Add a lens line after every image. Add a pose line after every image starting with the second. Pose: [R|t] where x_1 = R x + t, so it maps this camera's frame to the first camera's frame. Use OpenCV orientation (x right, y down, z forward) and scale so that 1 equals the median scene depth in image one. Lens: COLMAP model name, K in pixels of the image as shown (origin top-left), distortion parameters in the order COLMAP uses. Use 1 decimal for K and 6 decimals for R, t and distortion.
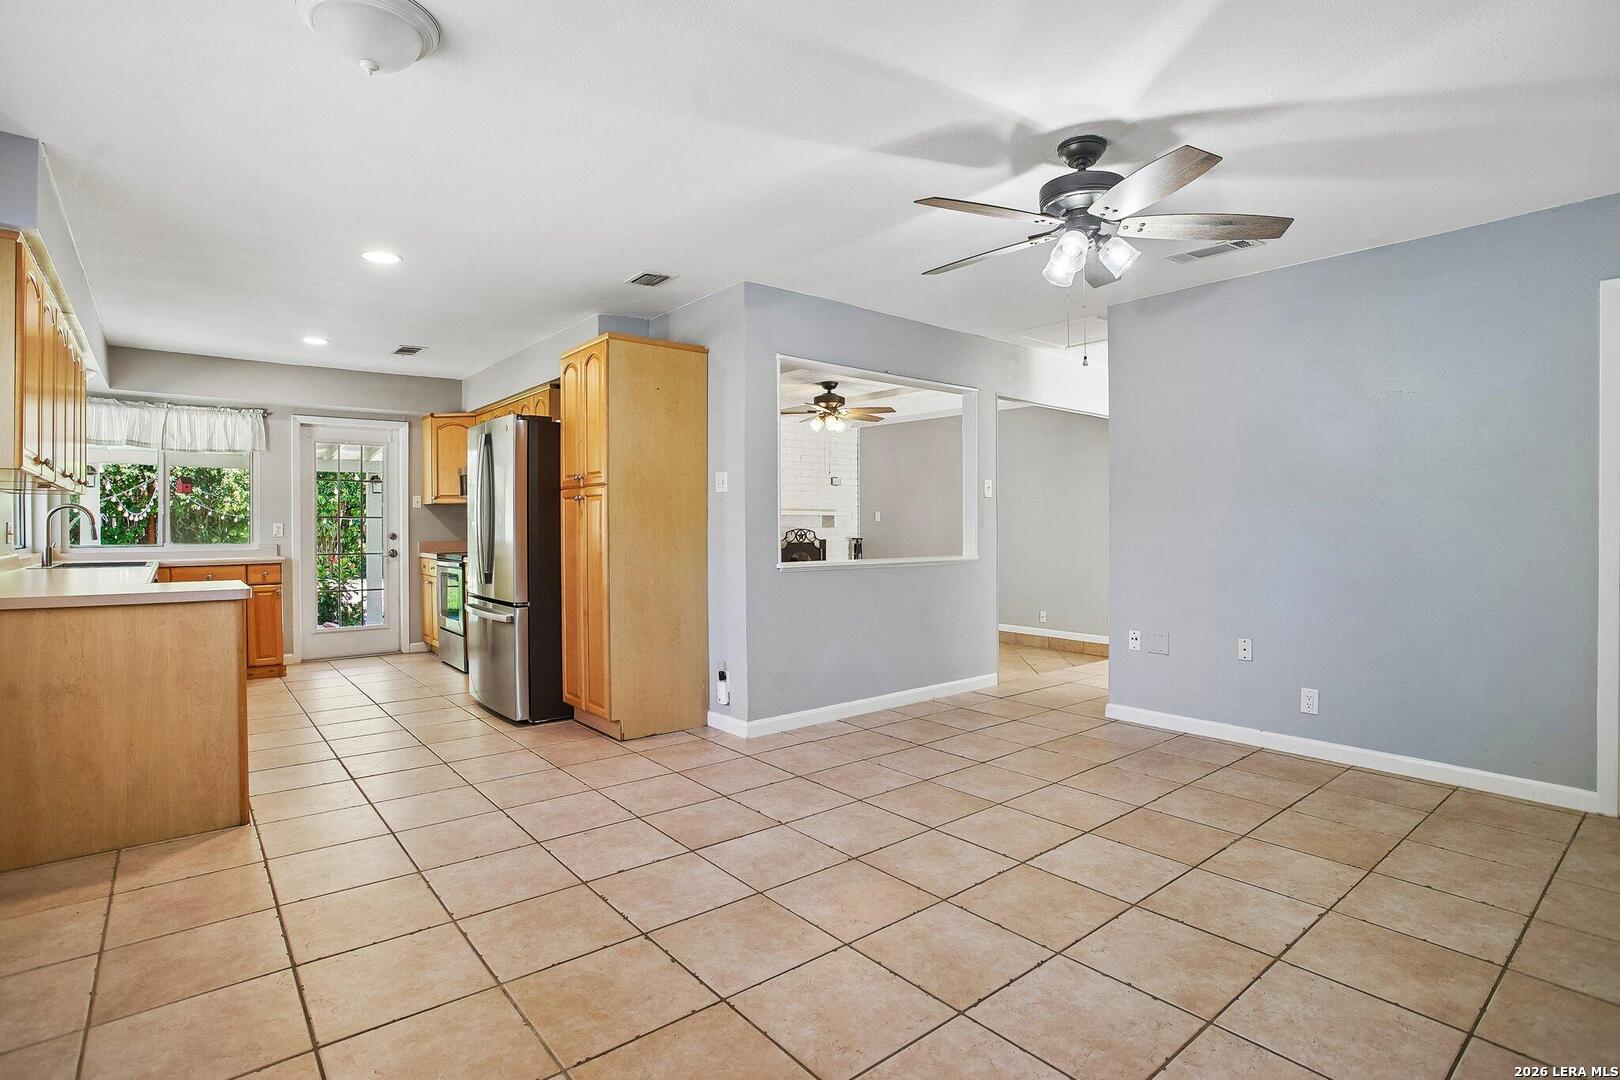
lens RADIAL K [[798.5, 0, 807.3], [0, 798.5, 516.6], [0, 0, 1]] dist [-0.075851, 0.032429]
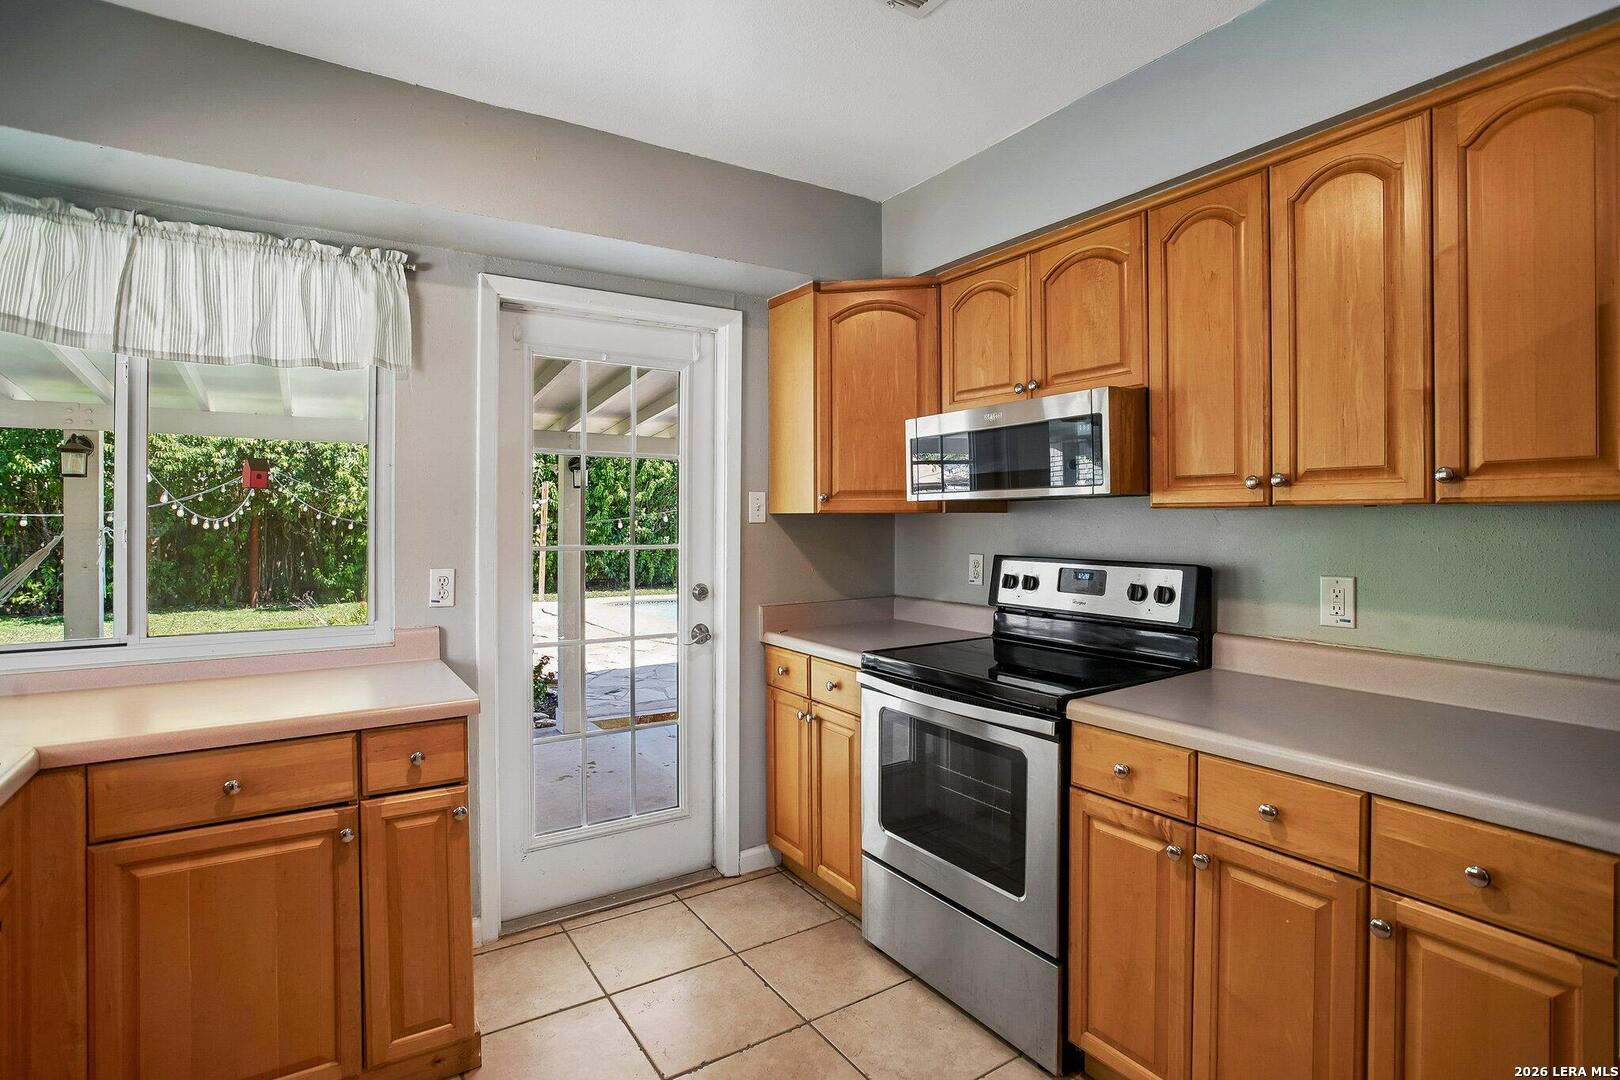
lens RADIAL K [[799.5, 0, 808.7], [0, 799.5, 496.8], [0, 0, 1]] dist [-0.078488, 0.031545]
pose [[0.993717, -0.002857, -0.111888, -0.426835], [0.000718, 0.999816, -0.019150, -0.016669], [0.111922, 0.018950, 0.993536, 0.592778]]
